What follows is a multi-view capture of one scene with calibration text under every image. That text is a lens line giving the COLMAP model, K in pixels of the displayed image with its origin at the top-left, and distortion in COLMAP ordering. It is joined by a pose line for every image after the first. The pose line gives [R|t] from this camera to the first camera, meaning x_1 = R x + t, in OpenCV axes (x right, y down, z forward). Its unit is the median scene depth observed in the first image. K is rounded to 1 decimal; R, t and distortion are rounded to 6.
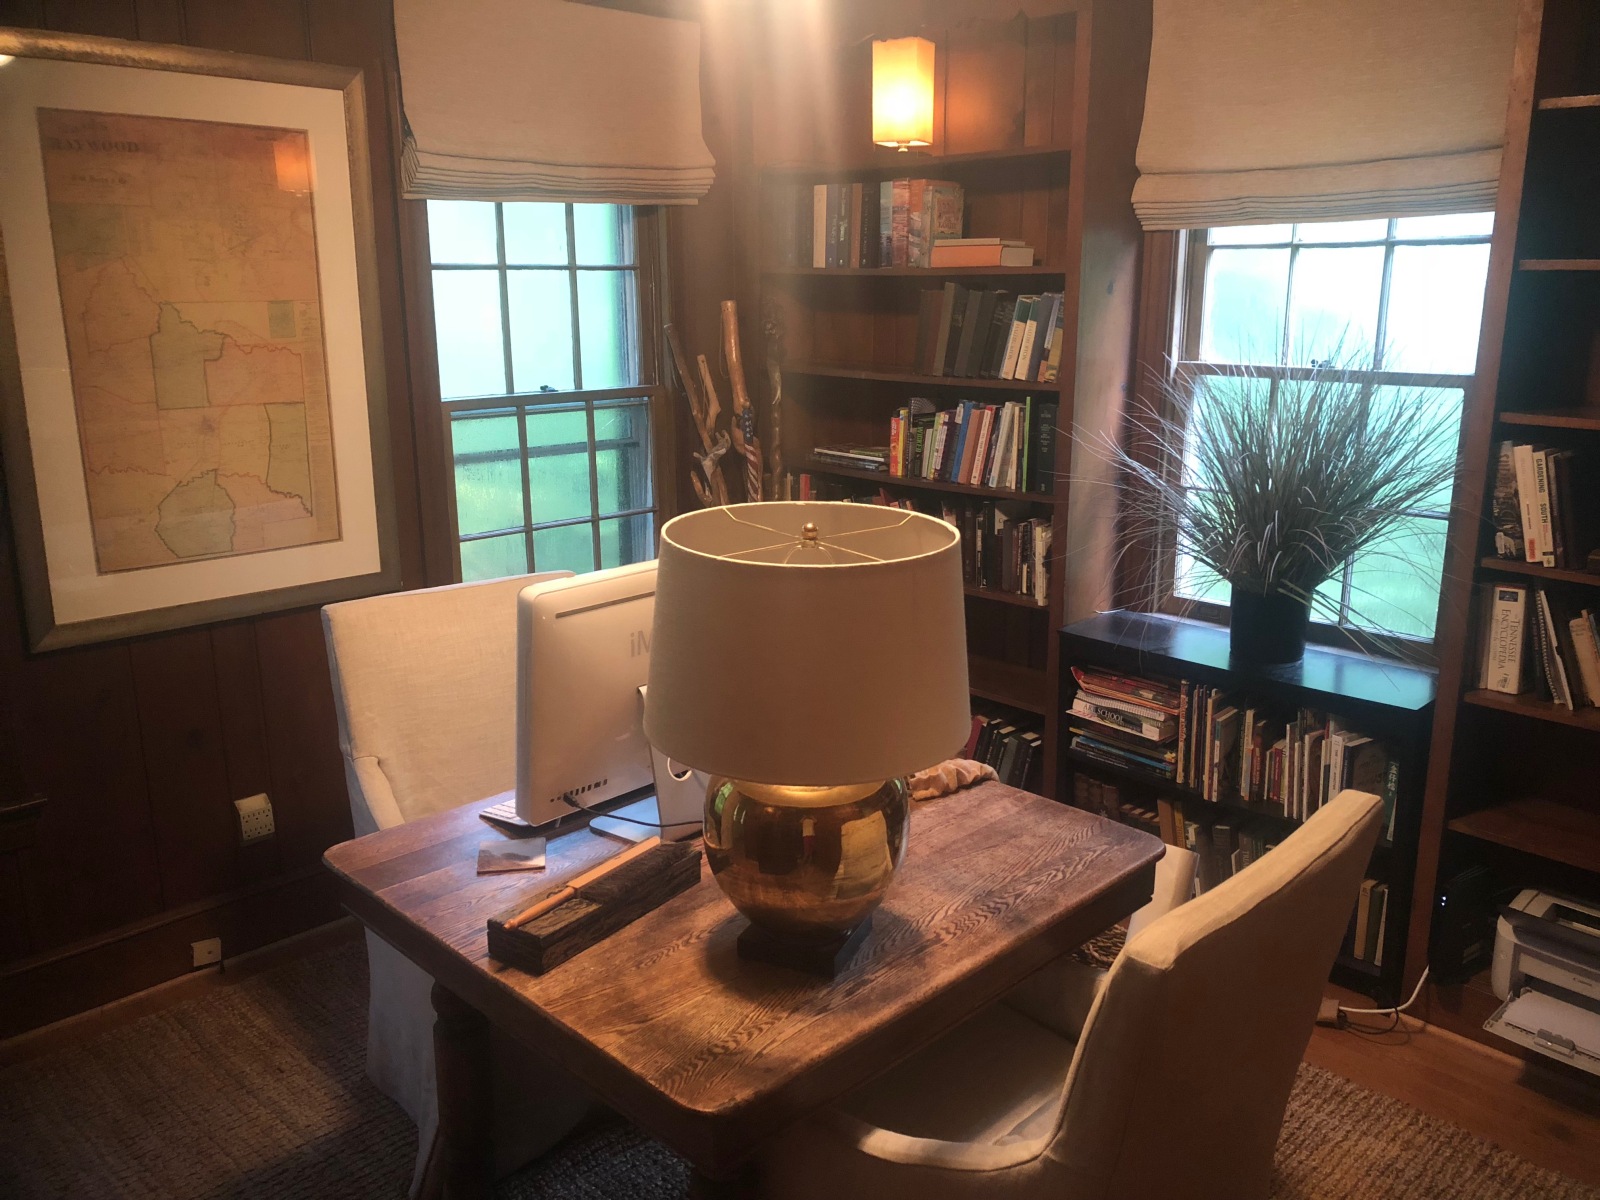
lens RADIAL K [[1311.4, 0, 808.3], [0, 1311.4, 606.4], [0, 0, 1]] dist [0.028552, -0.020726]
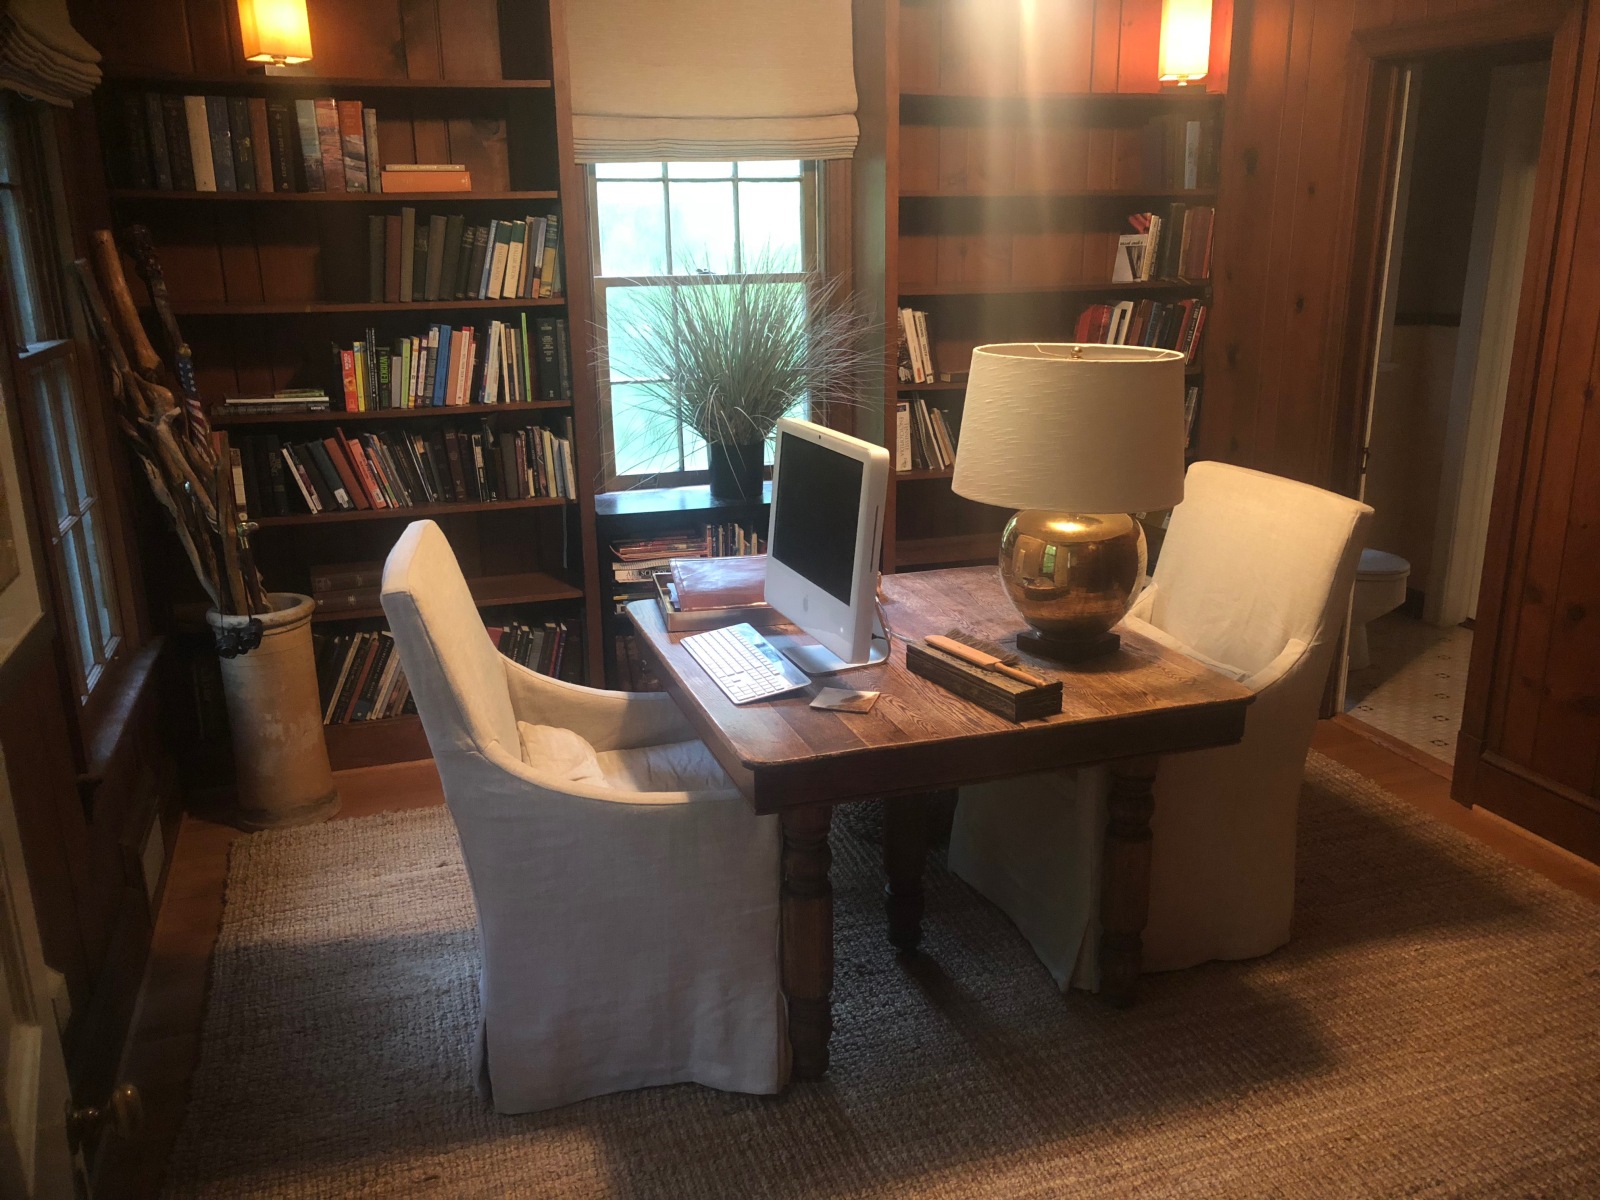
lens RADIAL K [[1311.4, 0, 812.9], [0, 1311.4, 597.0], [0, 0, 1]] dist [0.028552, -0.020726]
pose [[0.439603, -0.243652, 0.864513, -0.733670], [0.233240, 0.960452, 0.152088, -0.043134], [-0.867380, 0.134781, 0.479047, 0.300900]]
